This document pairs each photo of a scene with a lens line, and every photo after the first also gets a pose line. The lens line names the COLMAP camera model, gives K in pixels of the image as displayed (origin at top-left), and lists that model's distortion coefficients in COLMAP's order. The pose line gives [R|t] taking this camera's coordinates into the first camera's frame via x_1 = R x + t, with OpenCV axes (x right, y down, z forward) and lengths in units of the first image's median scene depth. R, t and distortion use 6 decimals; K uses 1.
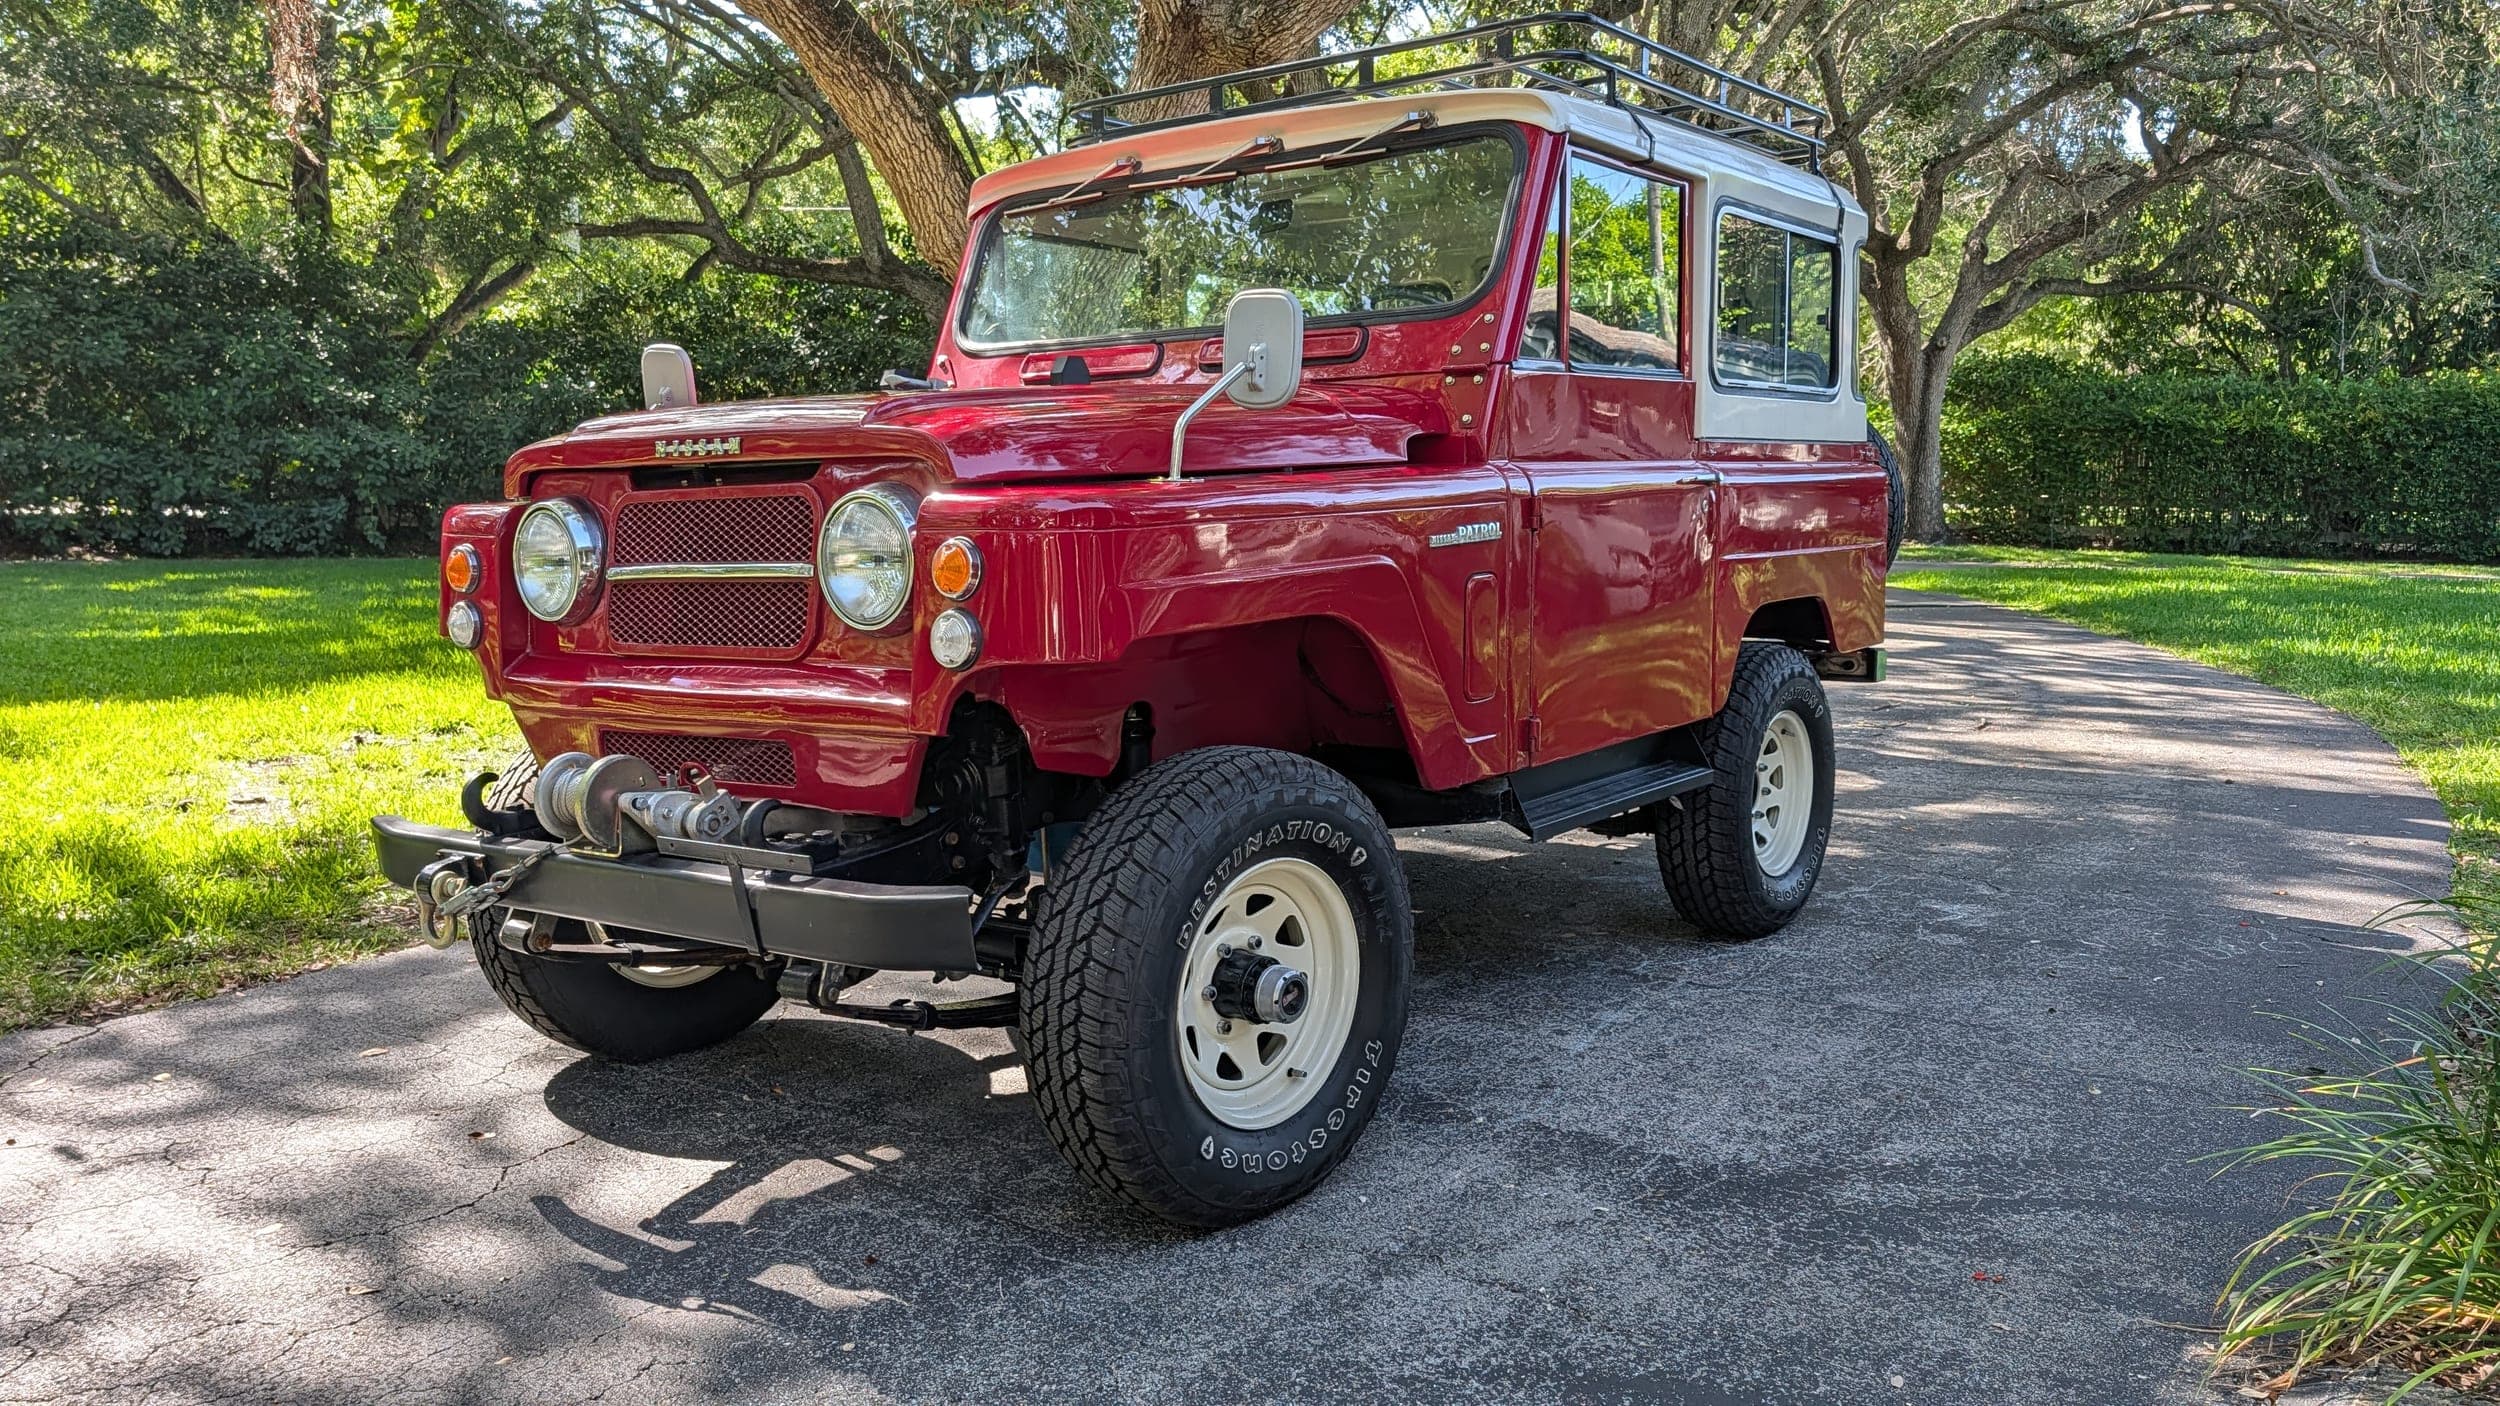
lens RADIAL K [[1859.1, 0, 1253.7], [0, 1859.1, 691.2], [0, 0, 1]] dist [0.008218, -0.006646]
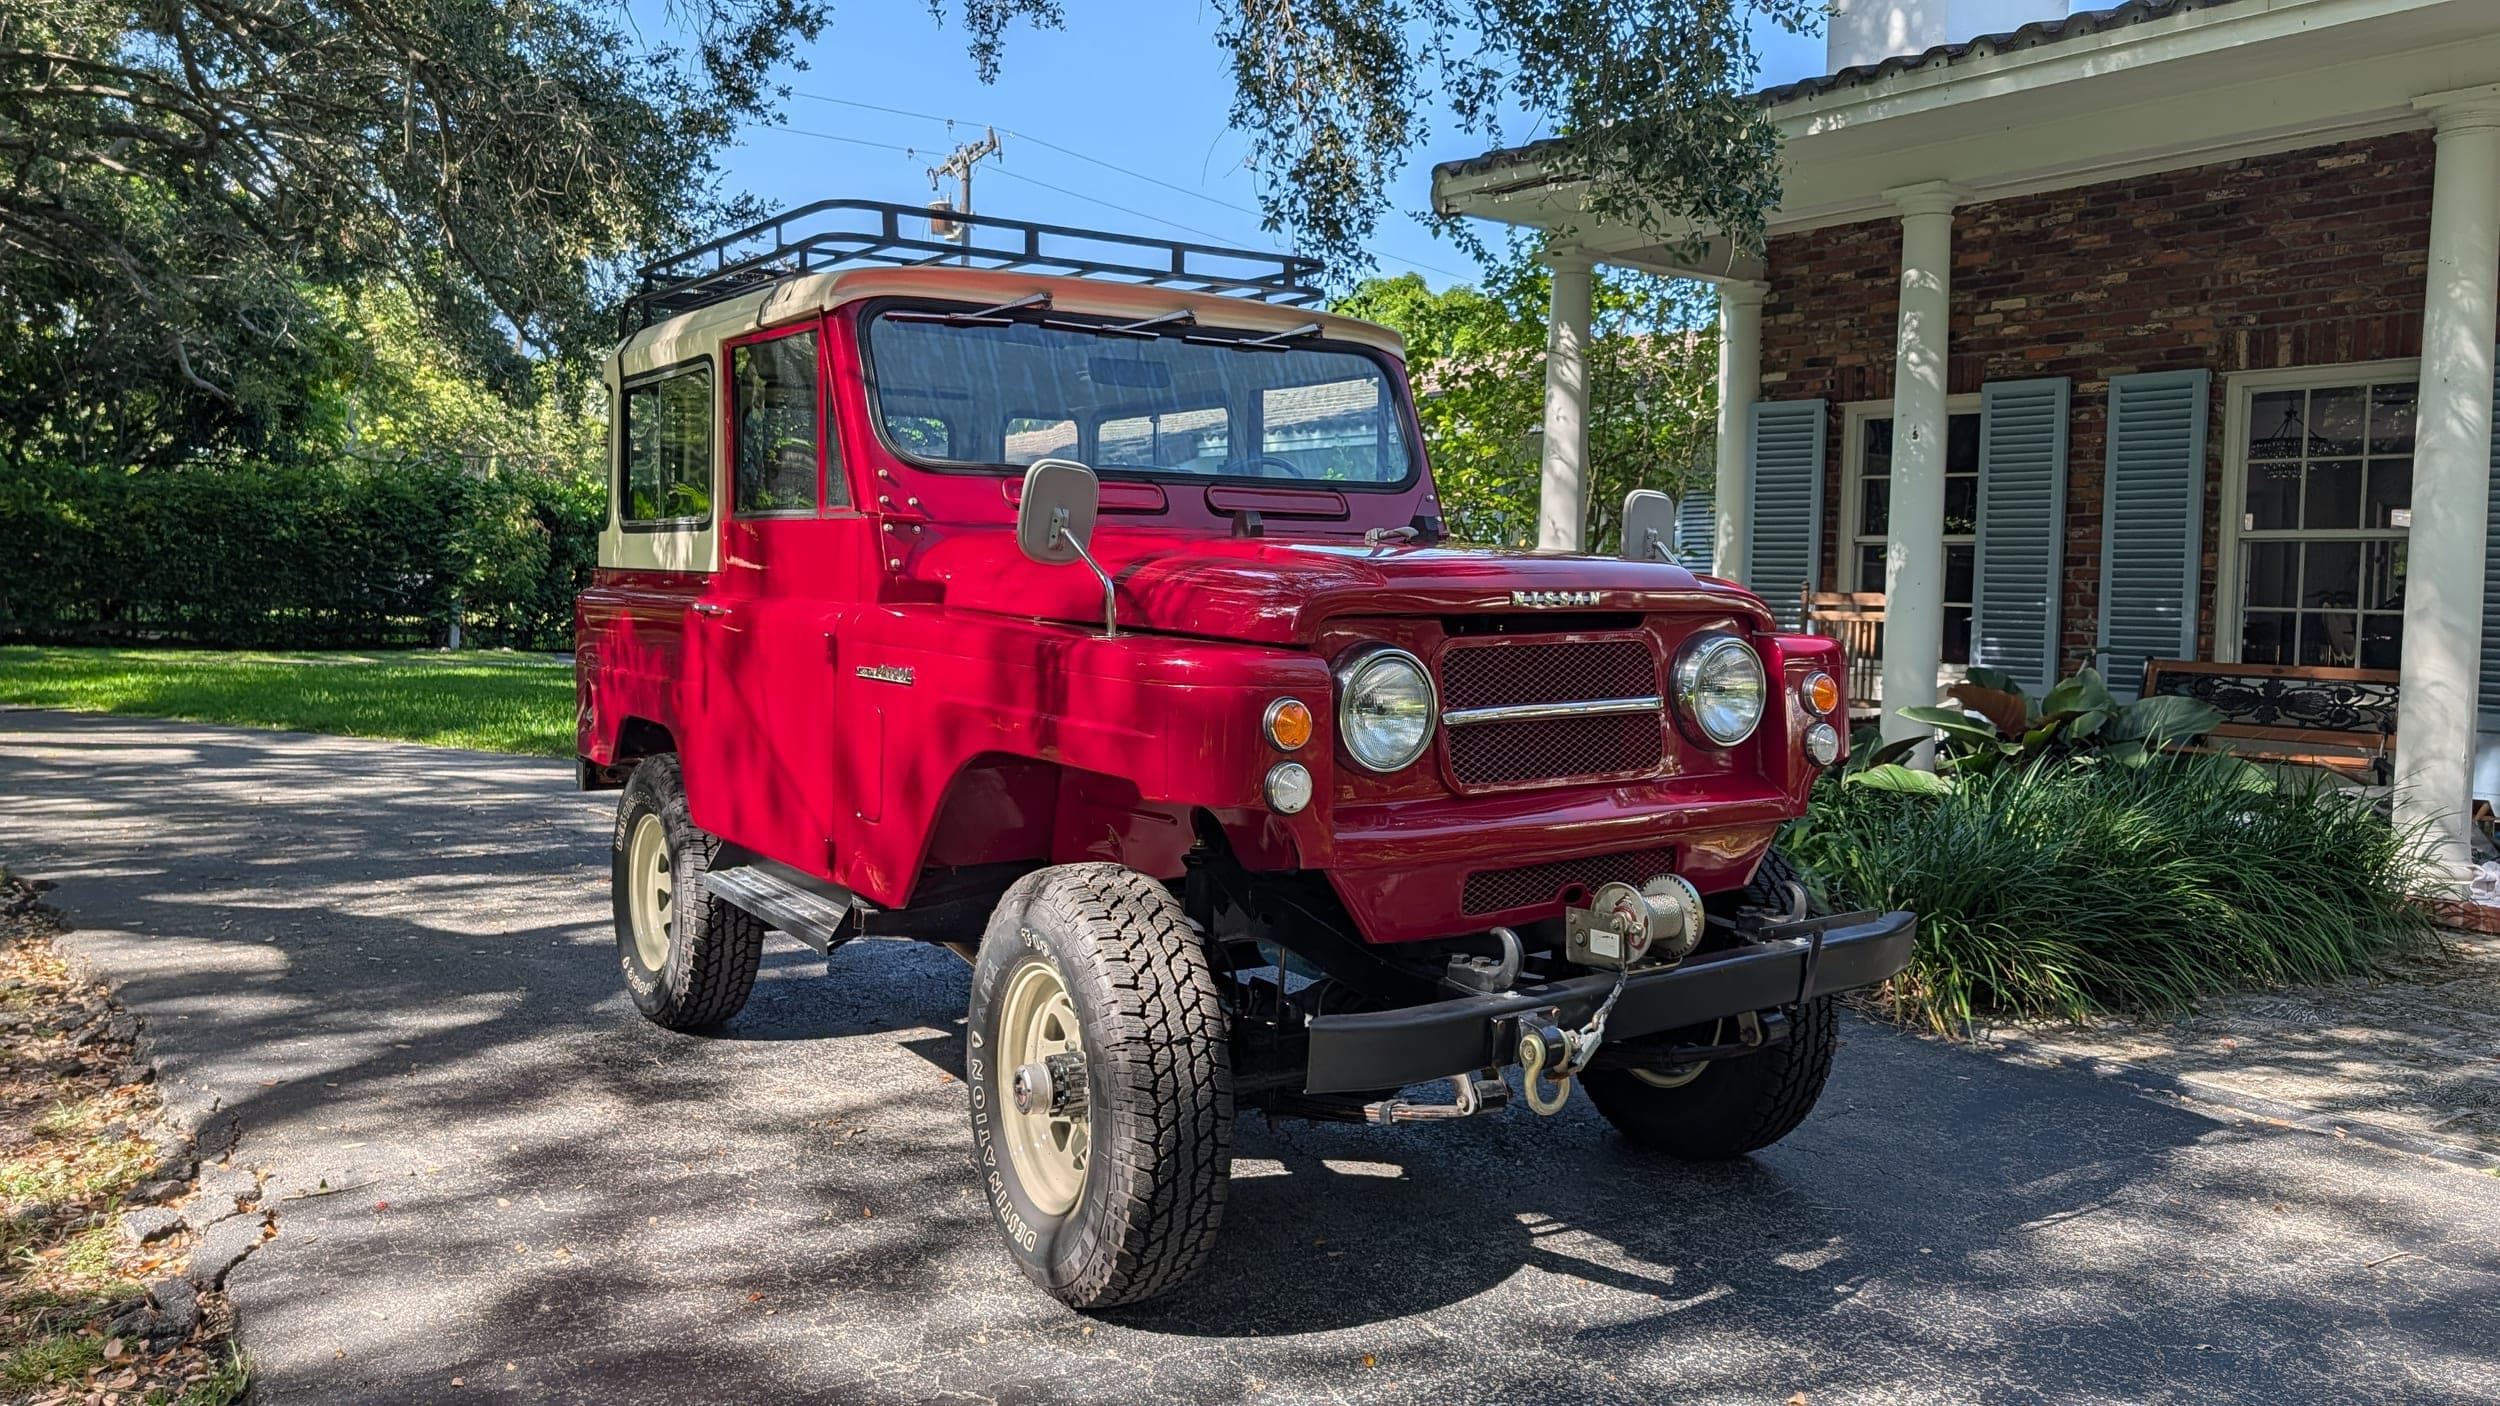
lens RADIAL K [[1859.1, 0, 1253.7], [0, 1859.1, 691.2], [0, 0, 1]] dist [0.008218, -0.006646]
pose [[0.310074, -0.039564, 0.949889, -1.384308], [0.079803, 0.996691, 0.015463, -0.106842], [-0.947357, 0.071009, 0.312205, 0.827545]]
